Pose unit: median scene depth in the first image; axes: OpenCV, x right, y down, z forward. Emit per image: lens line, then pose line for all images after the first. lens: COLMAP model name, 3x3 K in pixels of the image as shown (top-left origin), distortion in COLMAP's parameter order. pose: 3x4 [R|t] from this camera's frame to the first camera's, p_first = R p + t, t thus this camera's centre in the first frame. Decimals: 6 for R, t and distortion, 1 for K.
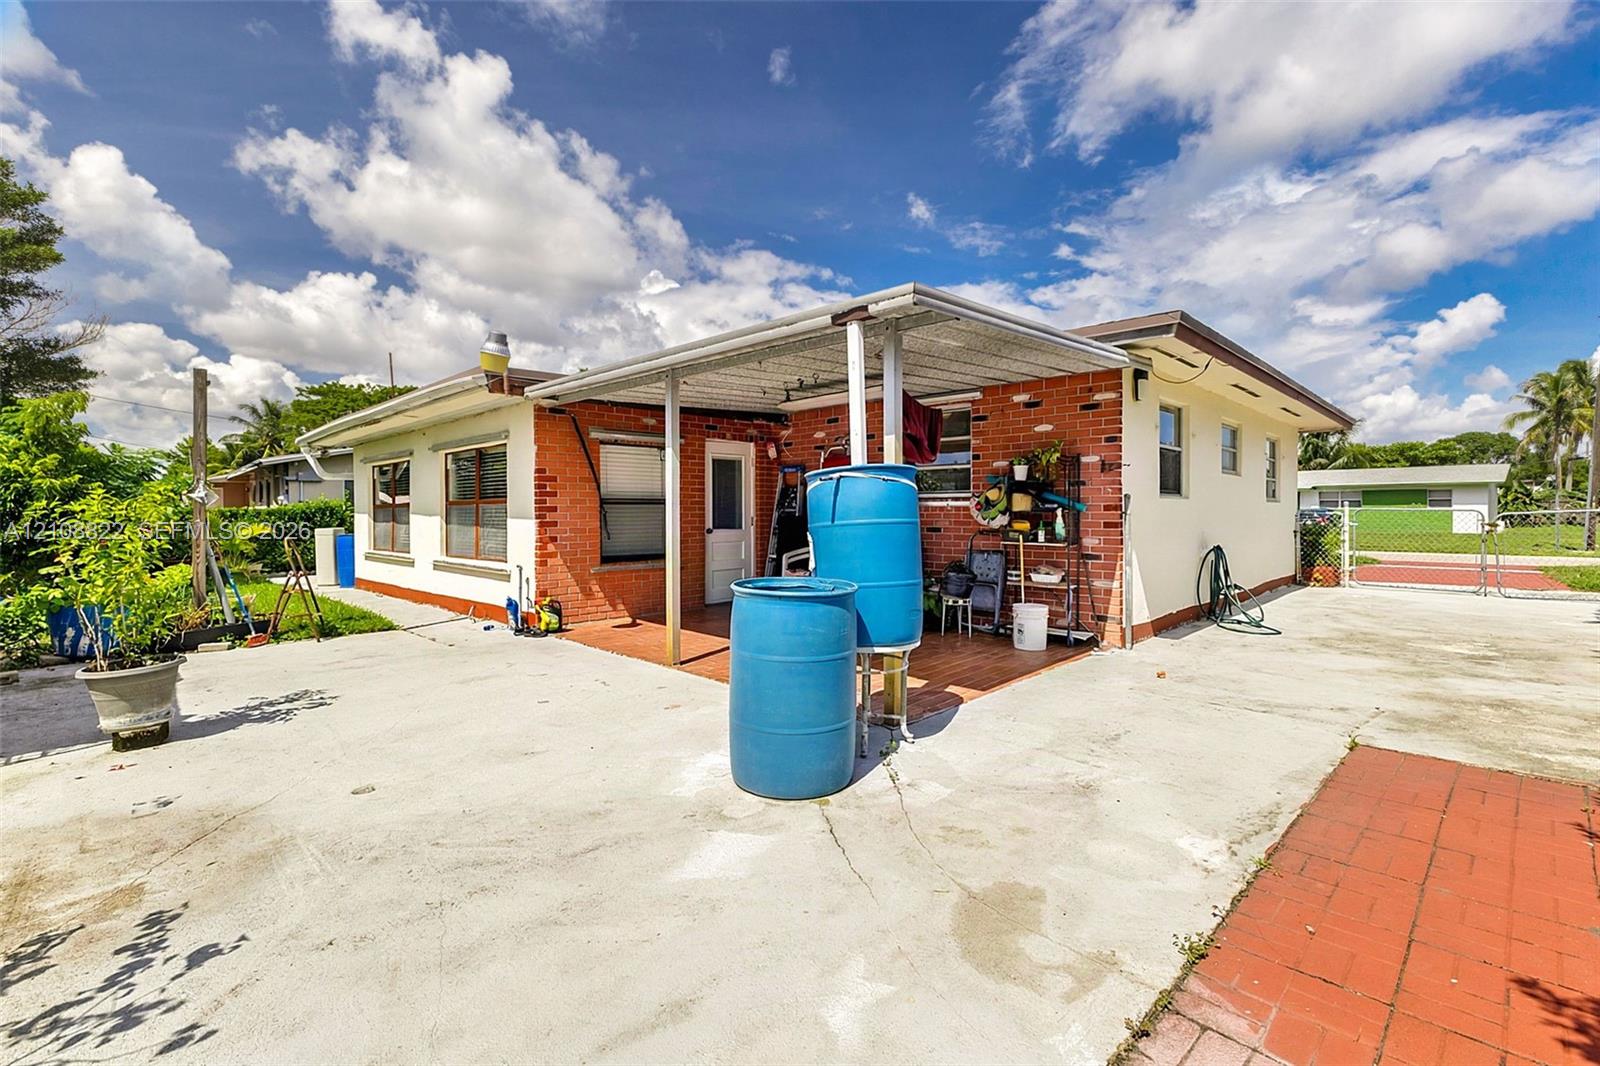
lens RADIAL K [[695.3, 0, 802.2], [0, 695.3, 525.3], [0, 0, 1]] dist [-0.001593, -0.001303]
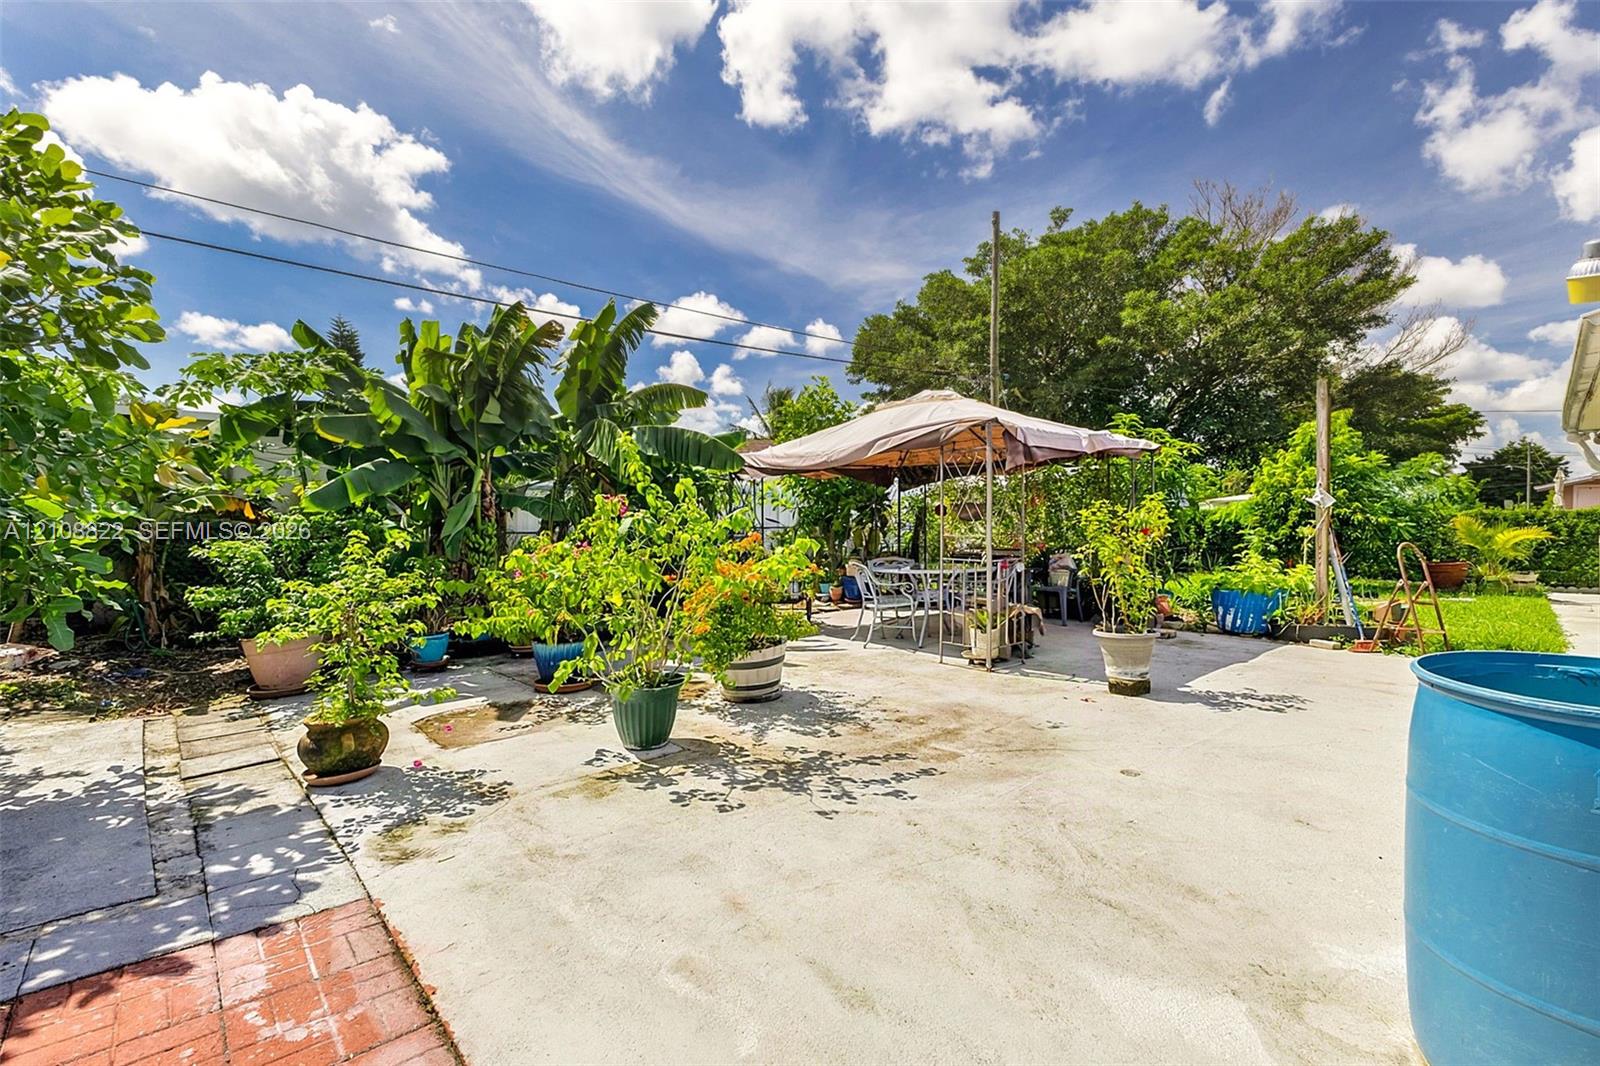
lens RADIAL K [[695.3, 0, 803.5], [0, 695.3, 529.9], [0, 0, 1]] dist [-0.001593, -0.001303]
pose [[-0.035168, 0.016481, -0.999246, 0.705735], [-0.011995, 0.999785, 0.016912, -0.018104], [0.999309, 0.012581, -0.034963, 0.782716]]
